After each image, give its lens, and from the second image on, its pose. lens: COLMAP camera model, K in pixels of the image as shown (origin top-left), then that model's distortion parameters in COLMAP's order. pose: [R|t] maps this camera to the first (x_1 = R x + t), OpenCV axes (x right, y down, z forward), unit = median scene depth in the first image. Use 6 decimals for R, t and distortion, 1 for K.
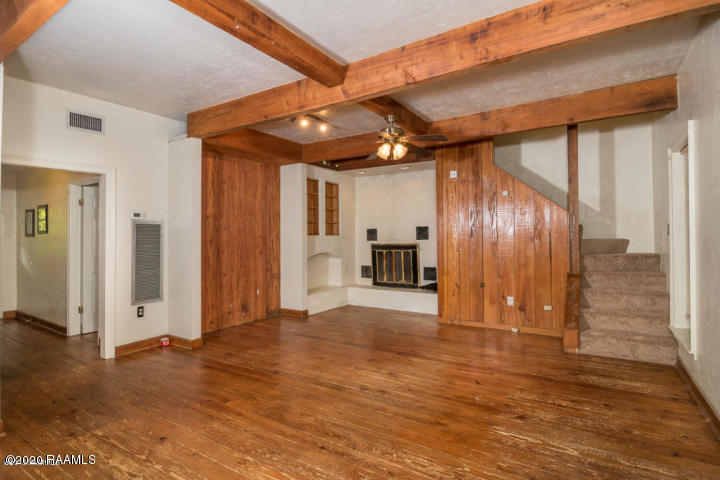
lens RADIAL K [[374.2, 0, 359.3], [0, 374.2, 233.0], [0, 0, 1]] dist [-0.004298, -0.001074]
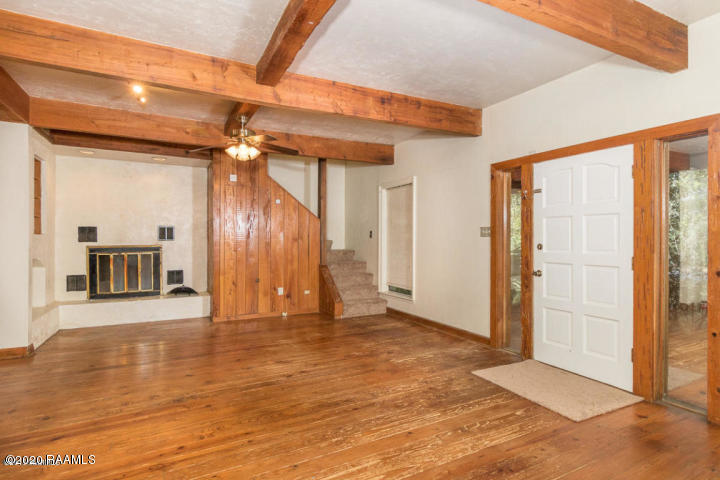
lens RADIAL K [[373.9, 0, 366.2], [0, 373.9, 238.8], [0, 0, 1]] dist [-0.001216, -0.000888]
pose [[0.483865, 0.006930, 0.875115, -0.515674], [-0.012774, 0.999918, -0.000856, 0.010589], [-0.875049, -0.010765, 0.483914, 0.175103]]
